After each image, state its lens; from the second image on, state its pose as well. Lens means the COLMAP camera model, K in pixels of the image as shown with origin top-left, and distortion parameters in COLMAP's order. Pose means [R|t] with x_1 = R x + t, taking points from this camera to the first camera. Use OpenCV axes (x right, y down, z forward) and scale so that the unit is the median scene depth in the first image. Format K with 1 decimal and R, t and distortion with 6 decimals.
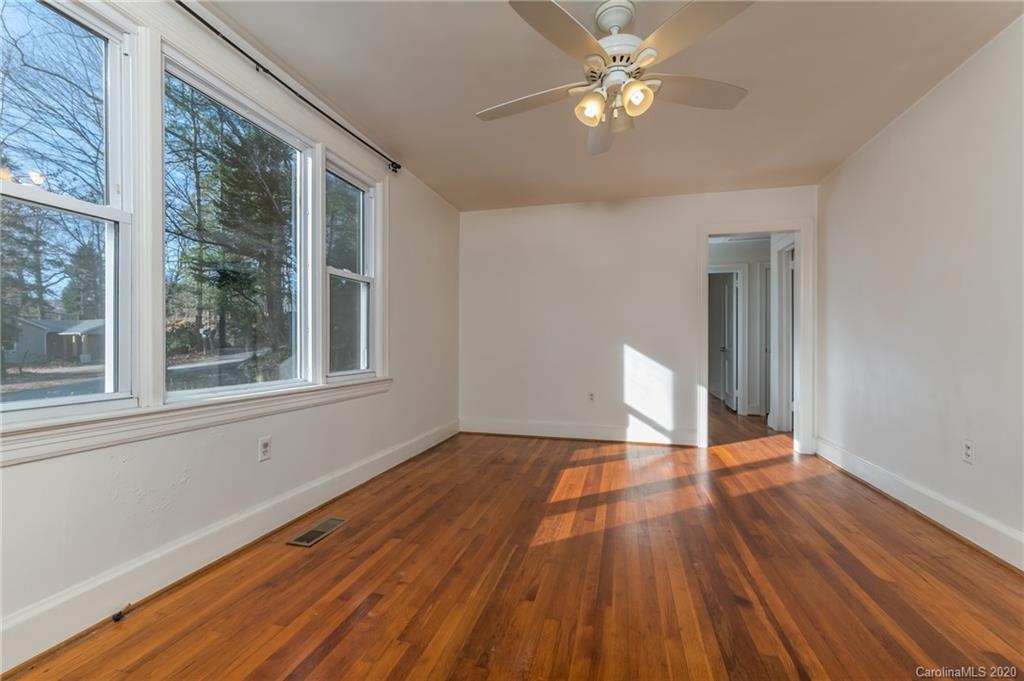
lens RADIAL K [[441.5, 0, 512.8], [0, 441.5, 344.1], [0, 0, 1]] dist [0.016411, 0.000212]
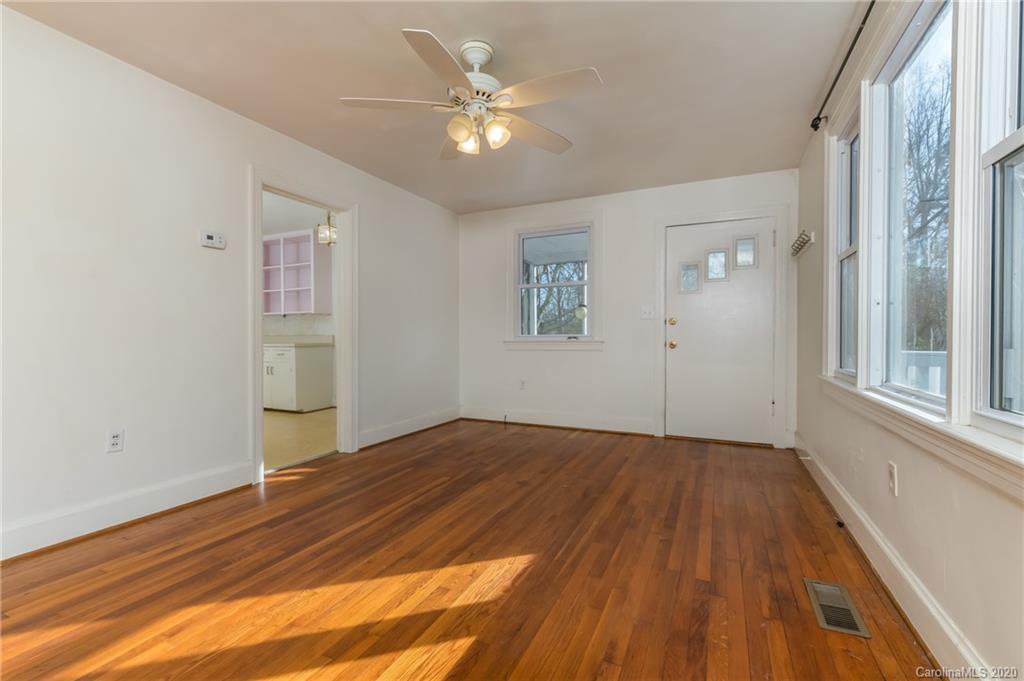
lens RADIAL K [[441.5, 0, 512.8], [0, 441.5, 344.1], [0, 0, 1]] dist [0.016411, 0.000212]
pose [[-0.983146, -0.004968, 0.182757, -0.072173], [-0.002640, 0.999912, 0.012982, 0.002611], [-0.182805, 0.012281, -0.983072, 1.982666]]
